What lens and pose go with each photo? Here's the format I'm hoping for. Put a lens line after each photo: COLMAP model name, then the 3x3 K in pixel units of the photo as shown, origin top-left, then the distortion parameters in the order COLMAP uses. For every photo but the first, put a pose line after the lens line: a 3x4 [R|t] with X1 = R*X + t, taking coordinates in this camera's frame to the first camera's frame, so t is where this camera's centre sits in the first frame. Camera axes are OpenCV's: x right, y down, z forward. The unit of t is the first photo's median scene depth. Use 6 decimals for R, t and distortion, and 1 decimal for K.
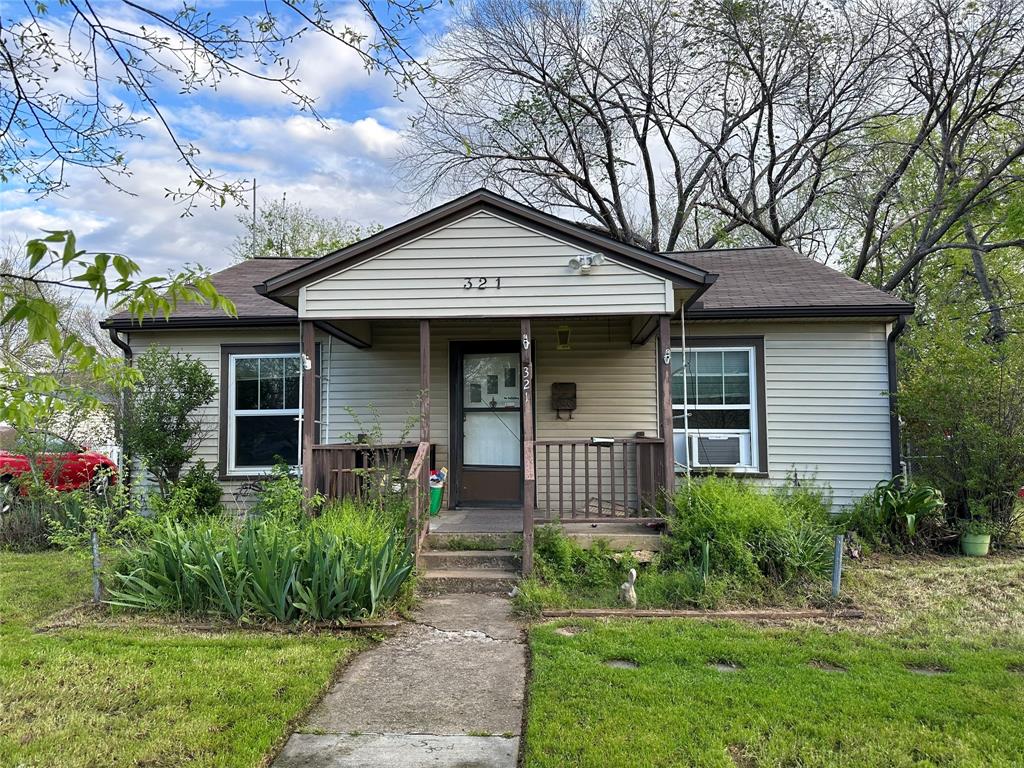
lens RADIAL K [[706.3, 0, 516.3], [0, 706.3, 381.0], [0, 0, 1]] dist [0.000437, -0.008471]
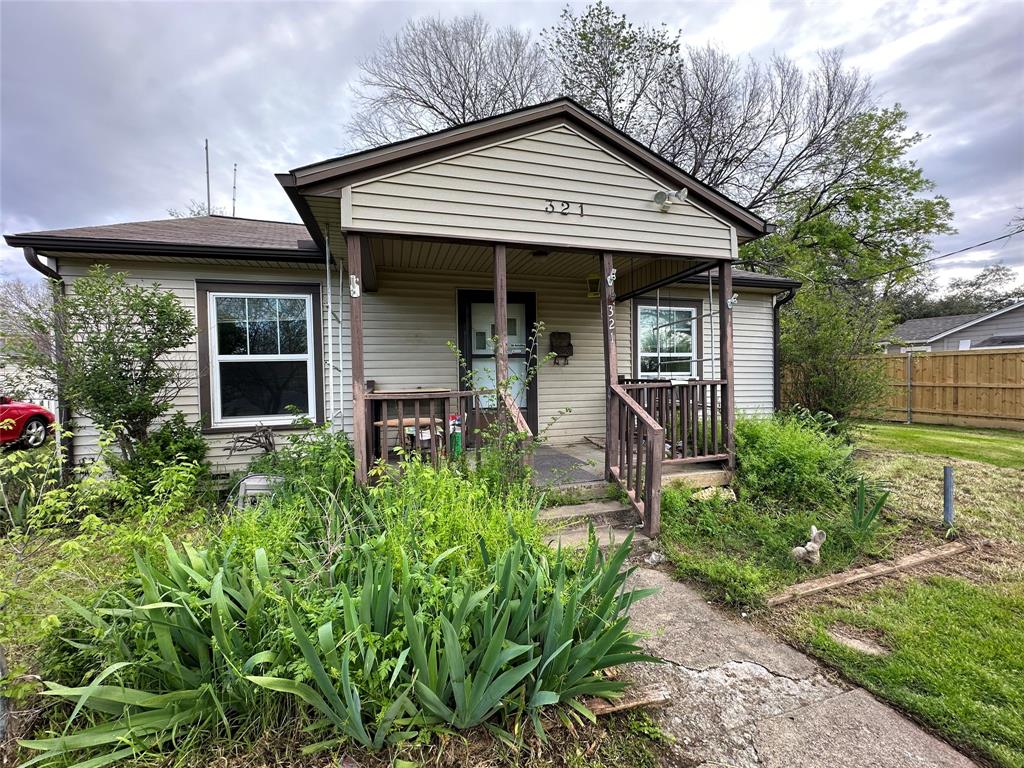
lens RADIAL K [[406.7, 0, 508.6], [0, 406.7, 384.7], [0, 0, 1]] dist [-0.002901, 0.000749]
pose [[0.948247, -0.015834, 0.317138, -0.224151], [-0.011900, 0.996282, 0.085321, 0.031808], [-0.317310, -0.084680, 0.944534, 0.413653]]
